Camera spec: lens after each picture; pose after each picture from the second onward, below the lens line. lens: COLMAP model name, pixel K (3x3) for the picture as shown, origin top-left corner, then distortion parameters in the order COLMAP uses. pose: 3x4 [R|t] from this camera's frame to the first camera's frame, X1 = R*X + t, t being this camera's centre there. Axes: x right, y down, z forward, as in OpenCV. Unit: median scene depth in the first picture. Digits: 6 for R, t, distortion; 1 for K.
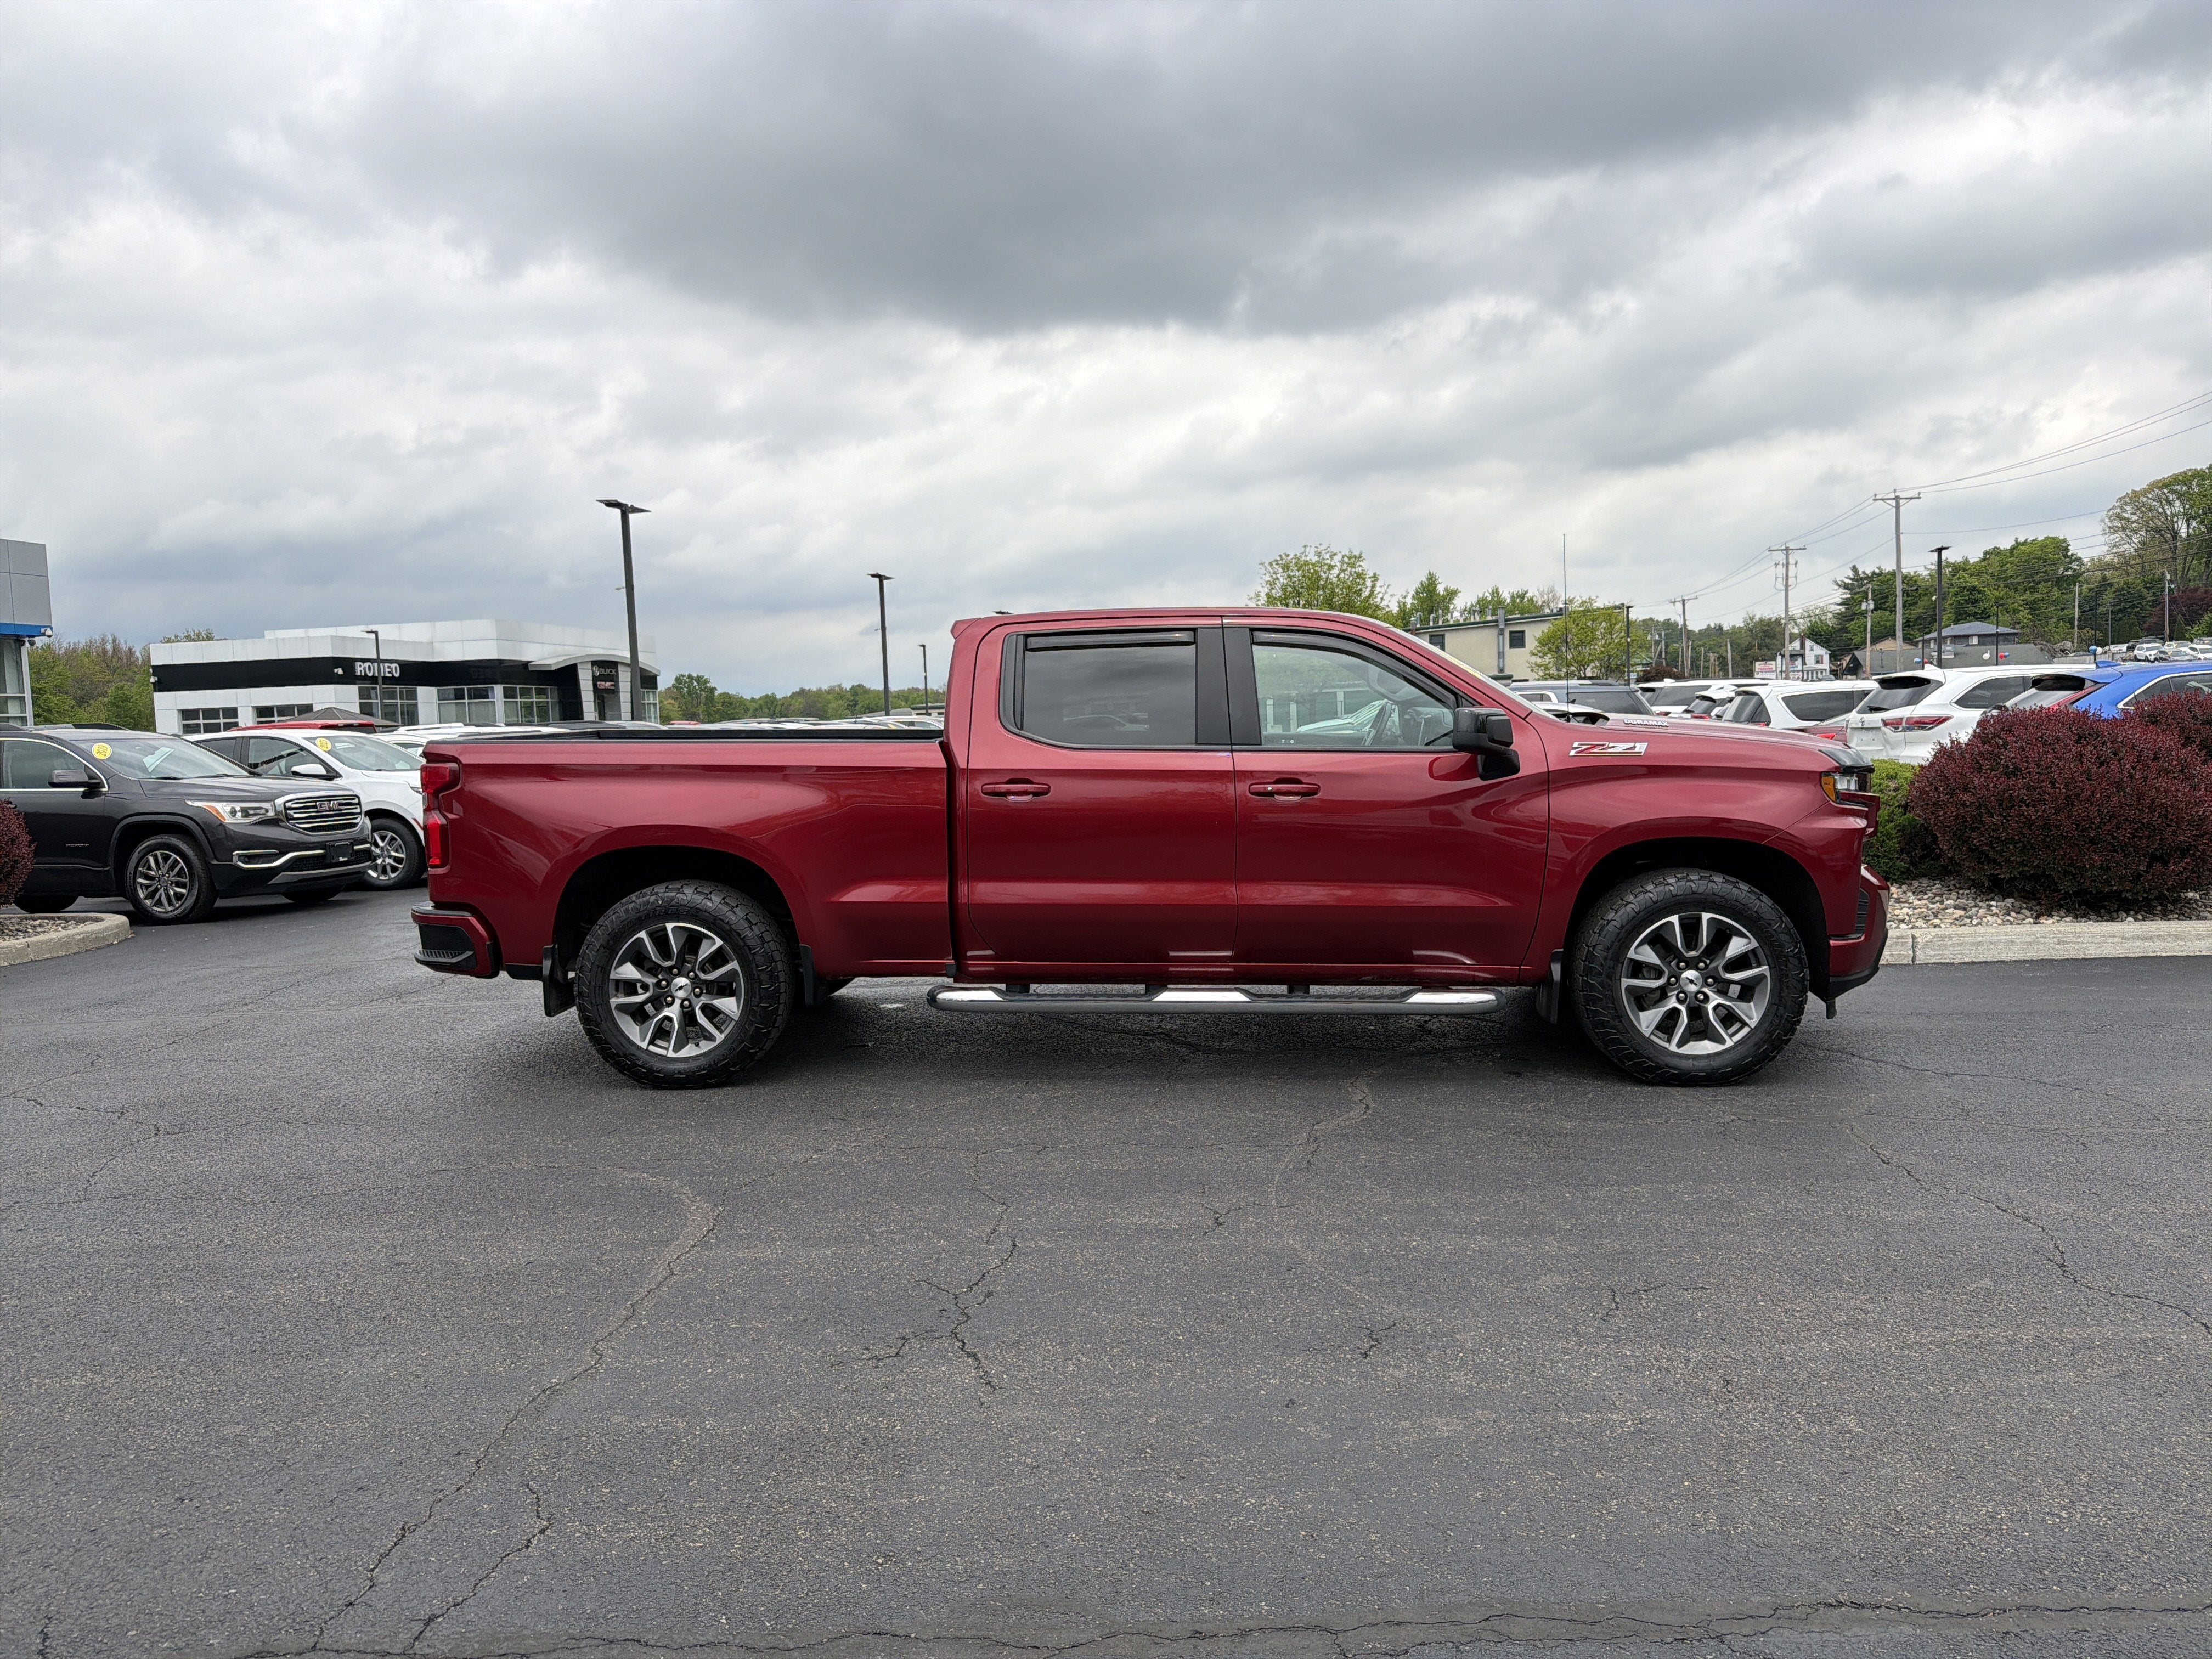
lens RADIAL K [[1616.0, 0, 1102.3], [0, 1616.0, 841.9], [0, 0, 1]] dist [-0.000579, -0.017439]
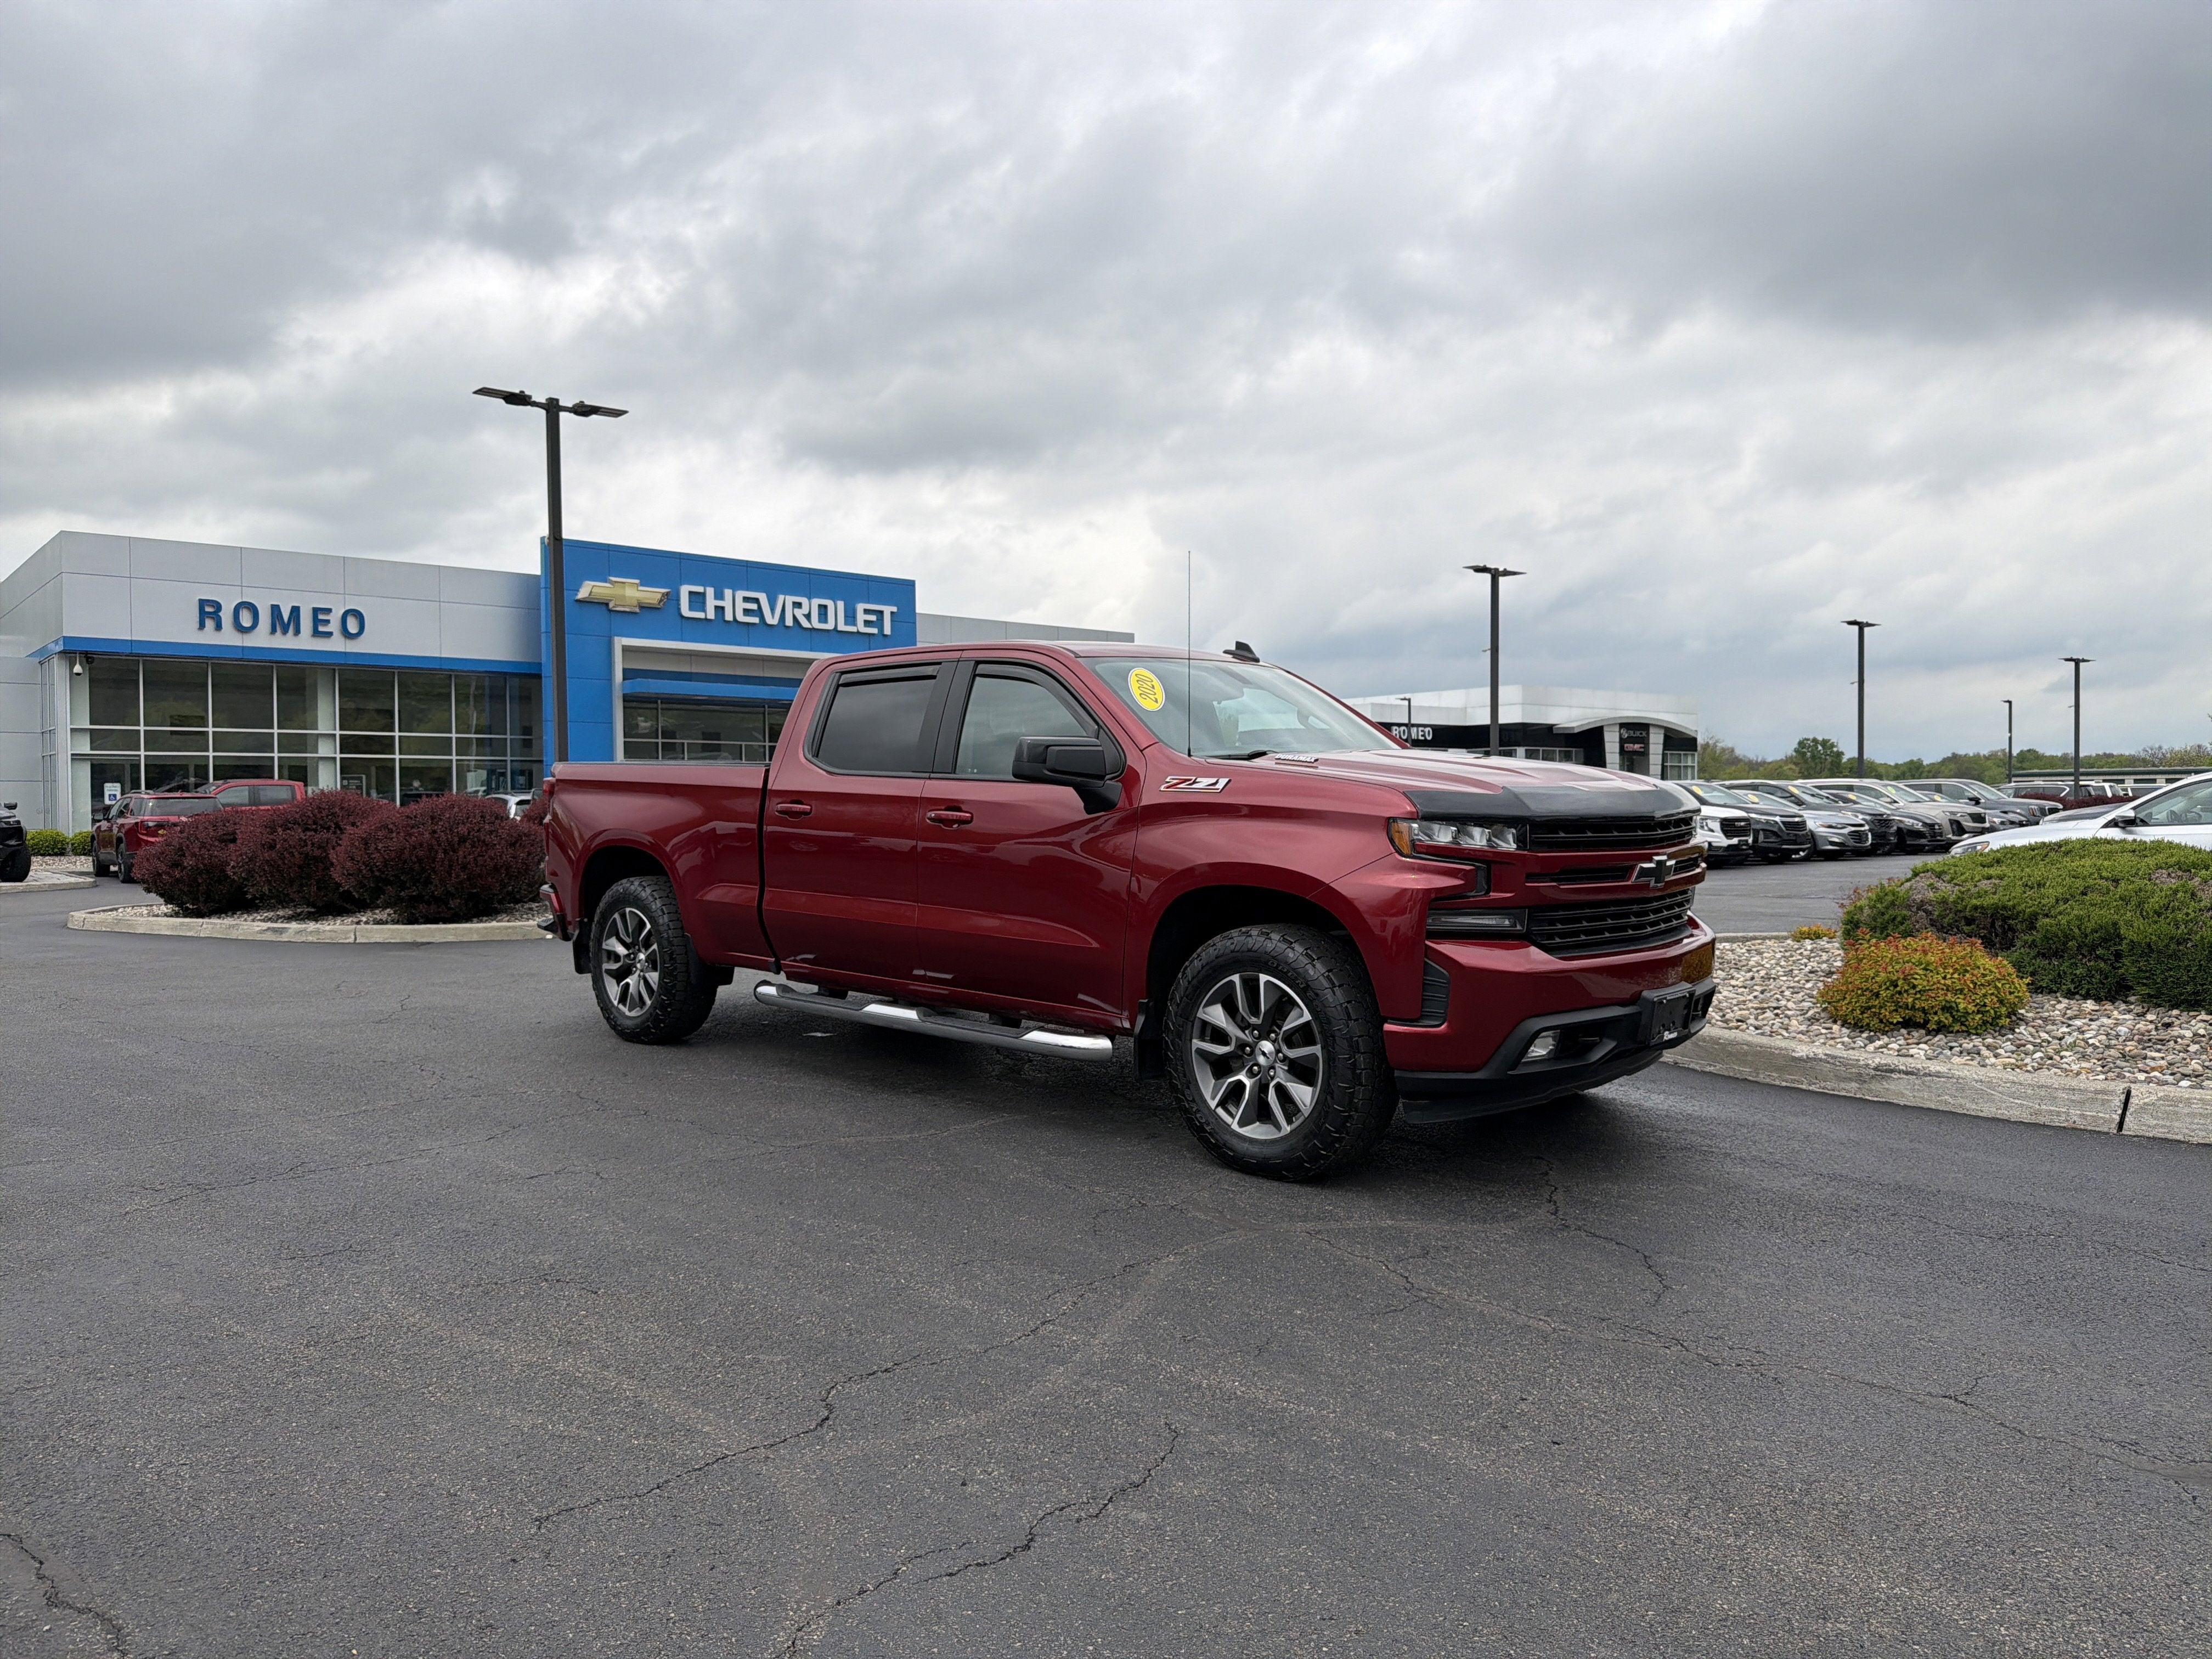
lens RADIAL K [[1613.6, 0, 1145.7], [0, 1613.6, 931.9], [0, 0, 1]] dist [0.049787, -0.061057]
pose [[0.751289, 0.075316, -0.655662, 0.138299], [-0.066933, 0.997040, 0.037835, -0.001072], [0.656571, 0.015460, 0.754106, 0.049015]]
